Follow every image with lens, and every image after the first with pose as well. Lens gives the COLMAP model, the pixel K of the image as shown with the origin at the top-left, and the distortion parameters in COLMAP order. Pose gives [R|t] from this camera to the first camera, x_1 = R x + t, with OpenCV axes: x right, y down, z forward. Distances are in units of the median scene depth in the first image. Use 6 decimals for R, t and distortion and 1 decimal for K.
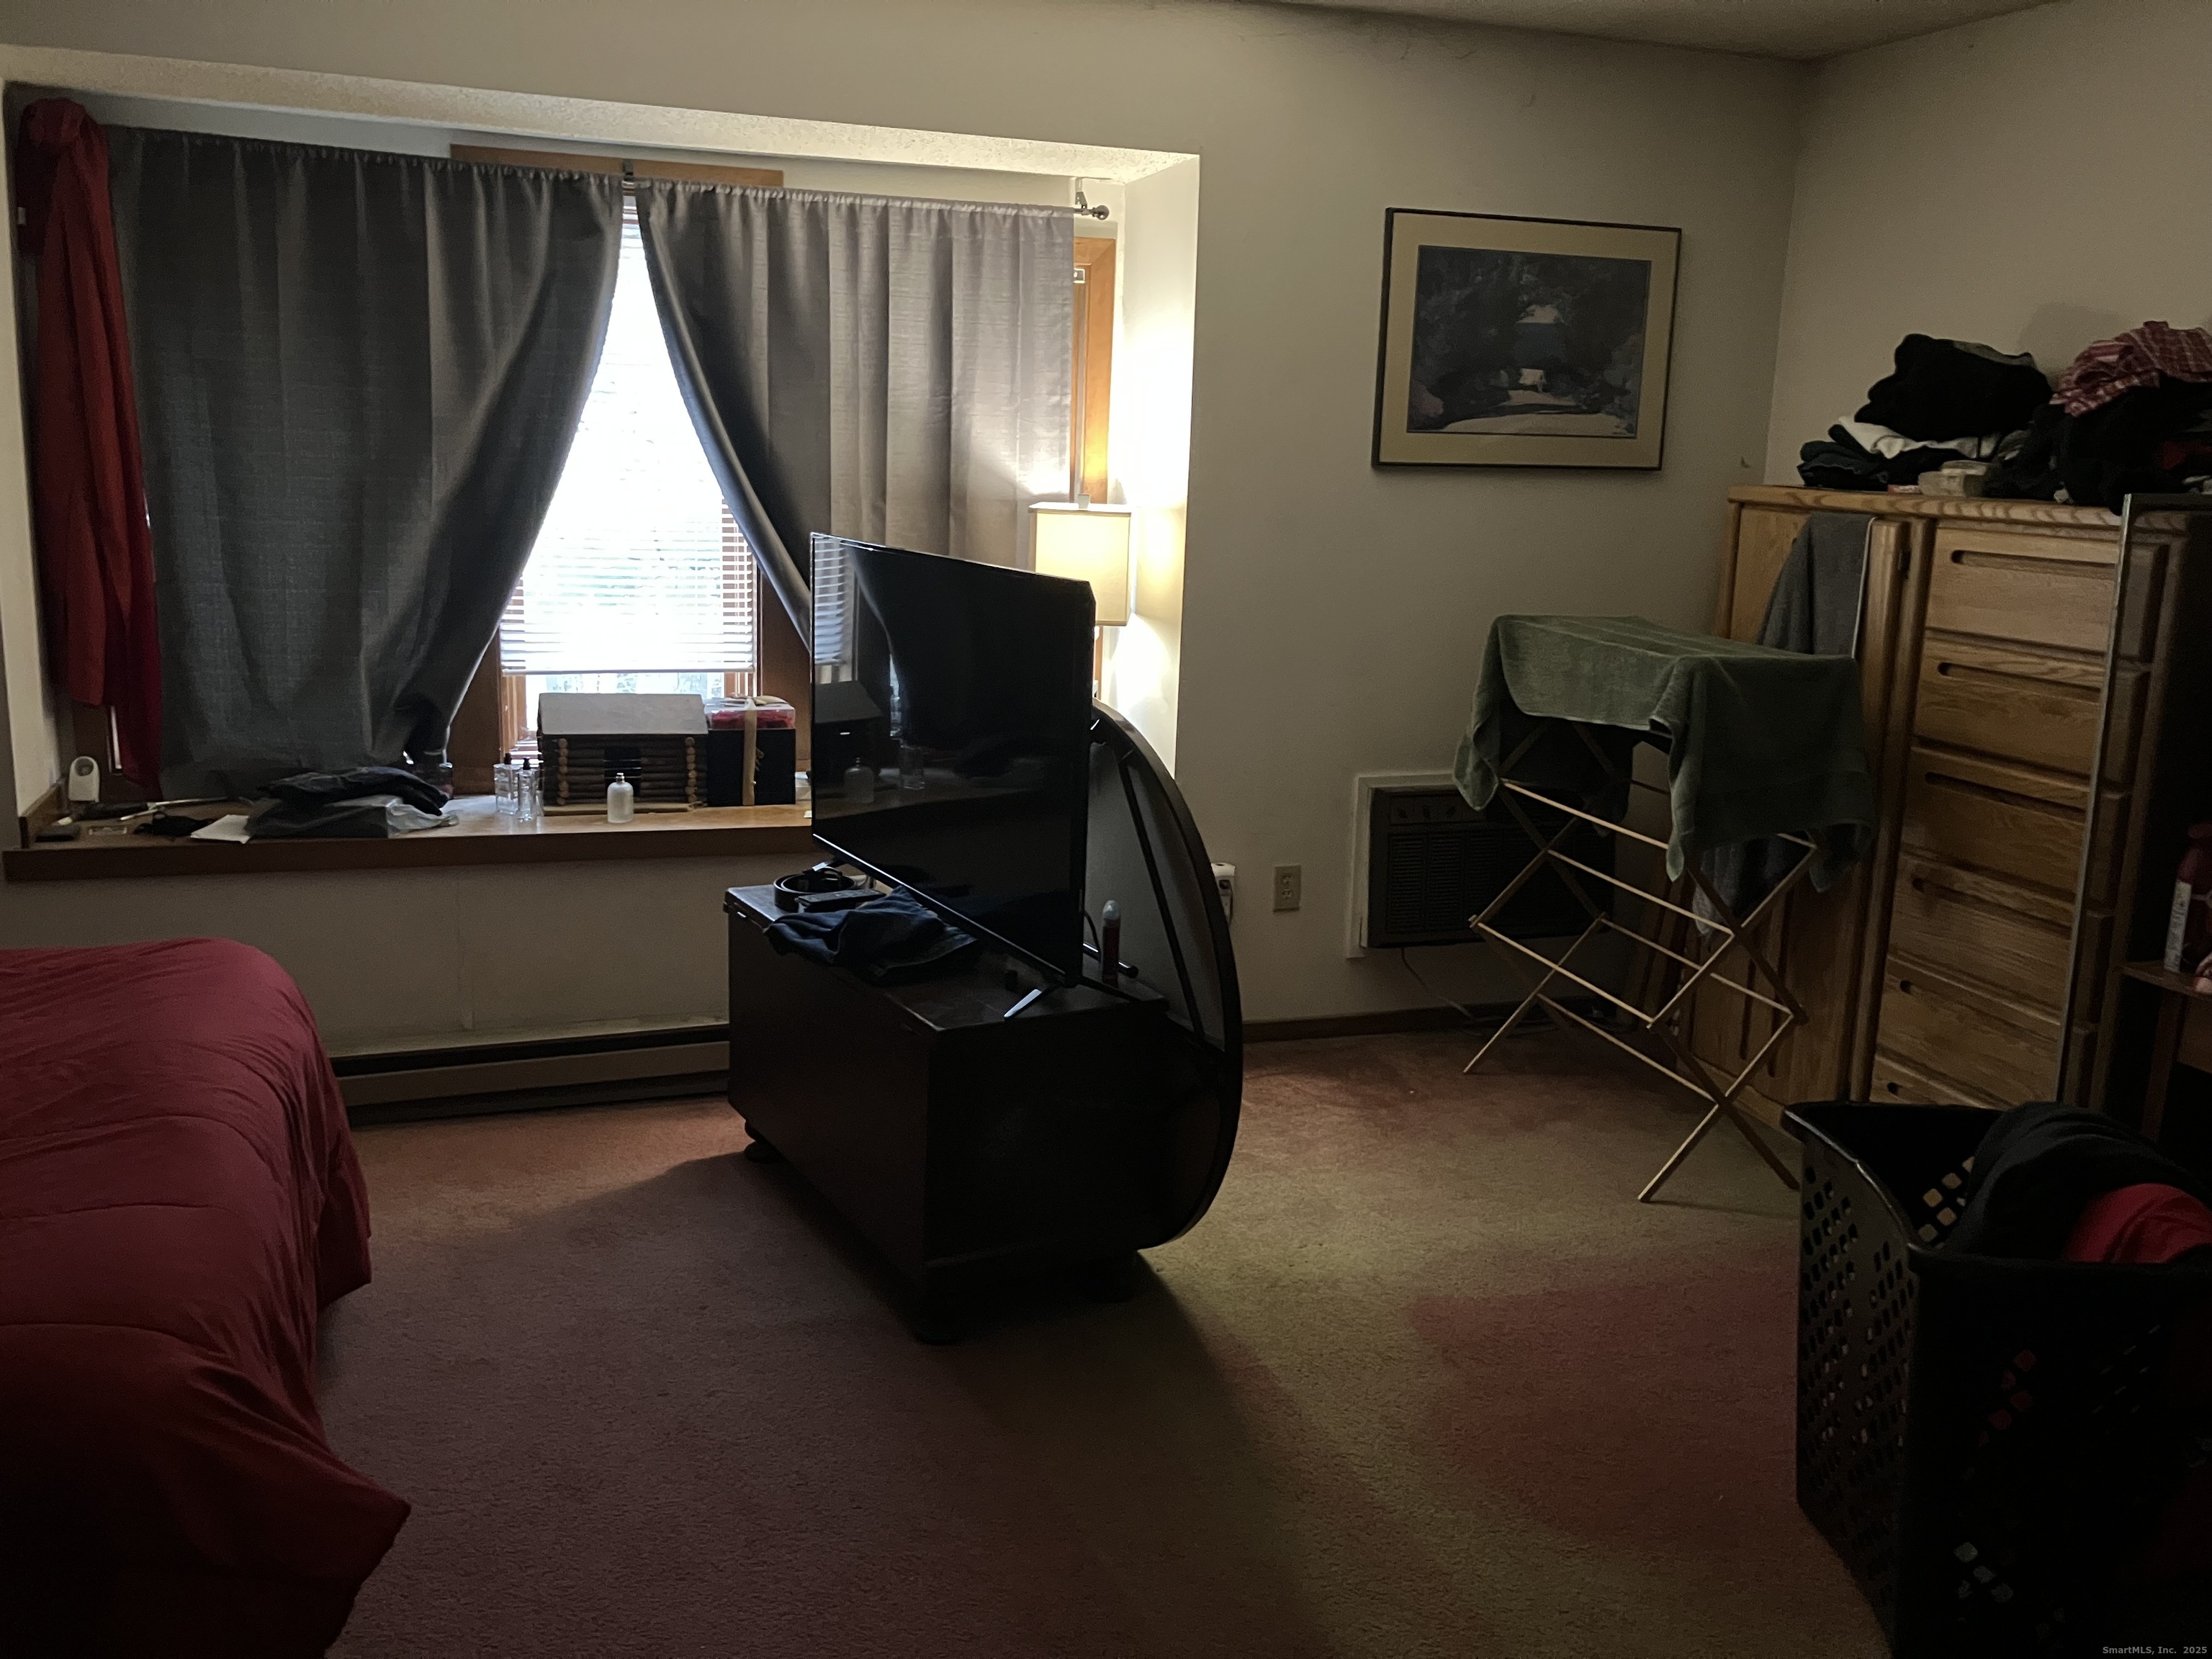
lens RADIAL K [[1829.5, 0, 1112.5], [0, 1829.5, 833.5], [0, 0, 1]] dist [-0.001701, -0.003415]
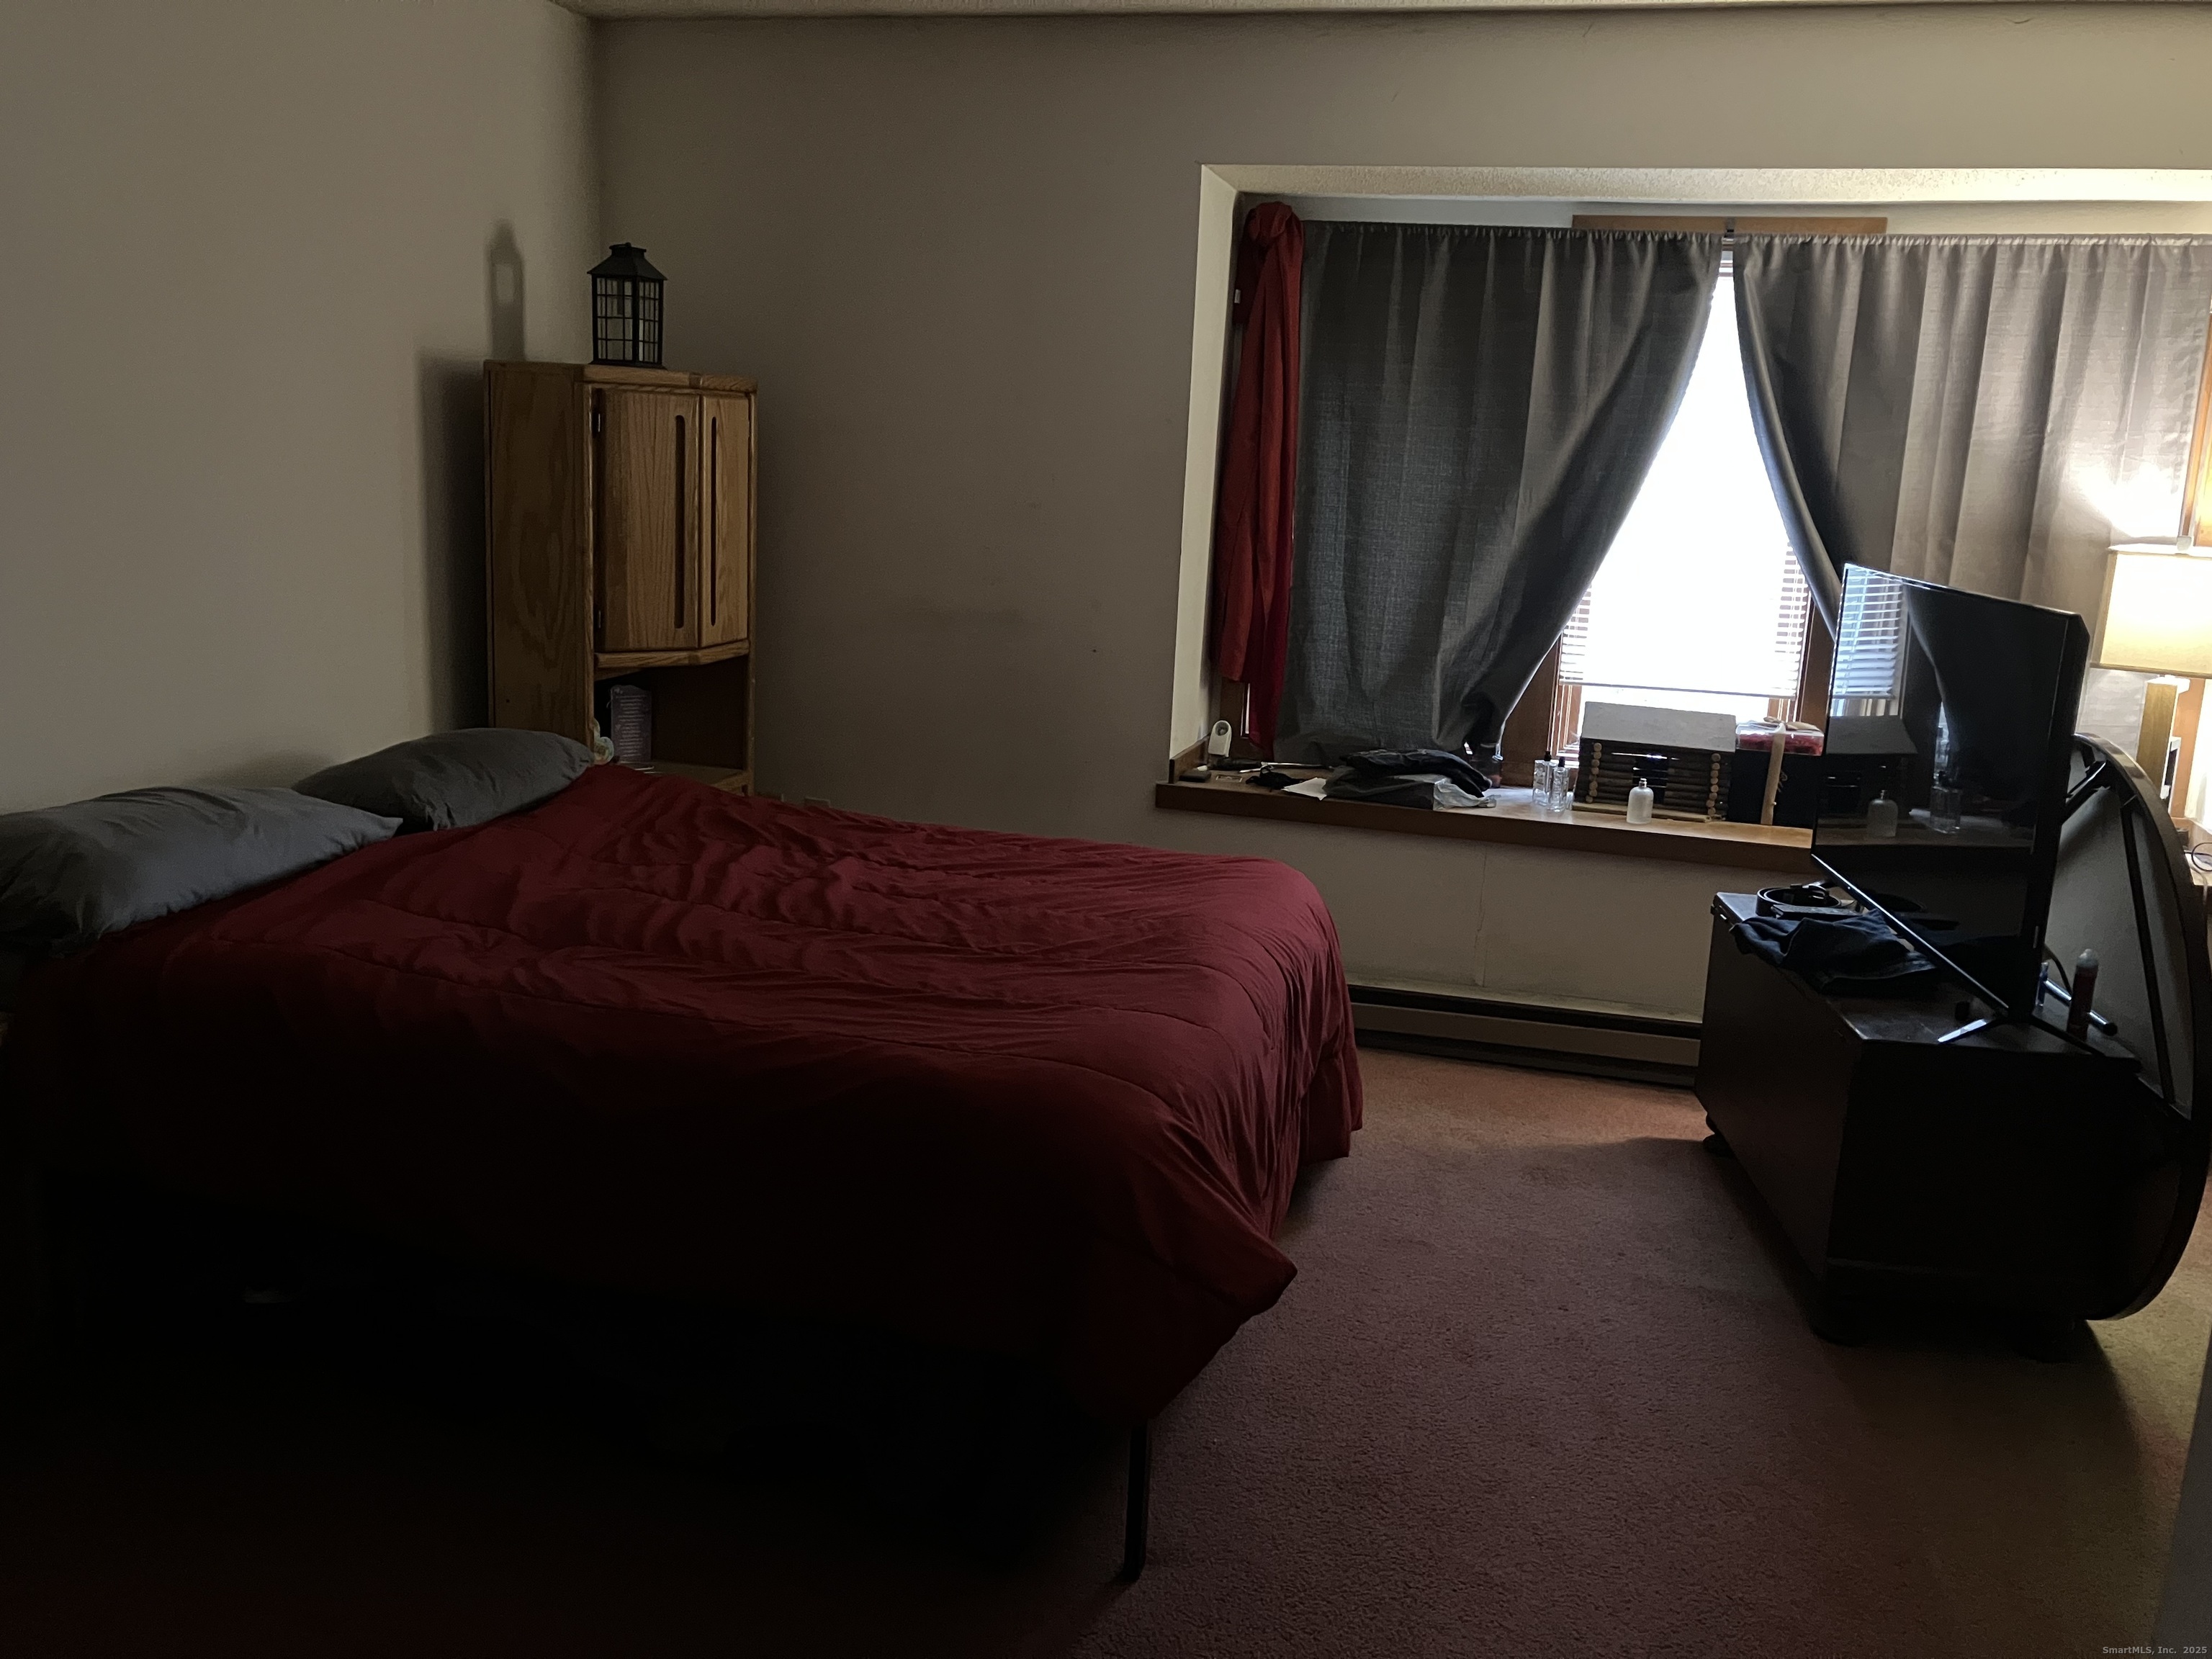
lens RADIAL K [[1829.5, 0, 1103.1], [0, 1829.5, 829.3], [0, 0, 1]] dist [-0.001701, -0.003415]
pose [[0.815962, 0.118828, -0.565762, 0.092375], [-0.131391, 0.991155, 0.018677, 0.019503], [0.562977, 0.059096, 0.824357, -0.083356]]
